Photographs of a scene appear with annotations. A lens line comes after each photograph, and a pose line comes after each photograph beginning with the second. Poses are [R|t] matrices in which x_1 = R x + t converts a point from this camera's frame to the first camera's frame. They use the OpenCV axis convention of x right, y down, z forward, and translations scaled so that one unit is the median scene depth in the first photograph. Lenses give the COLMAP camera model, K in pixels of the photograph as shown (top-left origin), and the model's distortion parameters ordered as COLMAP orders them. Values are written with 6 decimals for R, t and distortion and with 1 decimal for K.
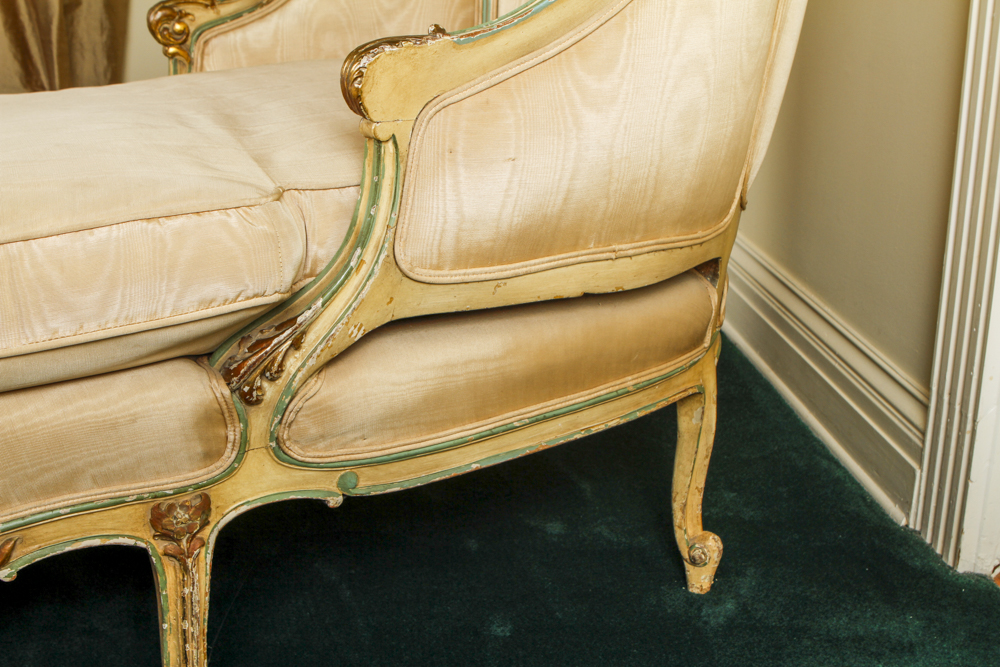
lens RADIAL K [[1249.6, 0, 499.7], [0, 1249.6, 337.1], [0, 0, 1]] dist [-0.076097, 0.000000]
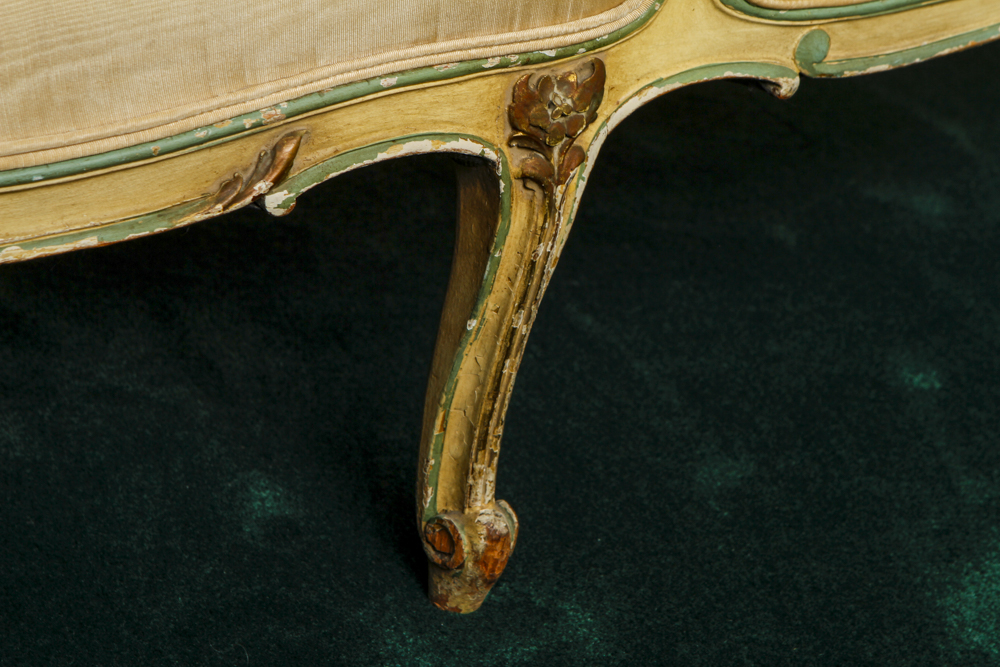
lens RADIAL K [[3158.5, 0, 506.2], [0, 3158.5, 331.0], [0, 0, 1]] dist [0.308782, 0.000000]
pose [[0.985814, -0.004924, 0.167767, -0.503934], [-0.015981, 0.992274, 0.123033, 0.075586], [-0.167077, -0.123969, 0.978119, -0.322596]]
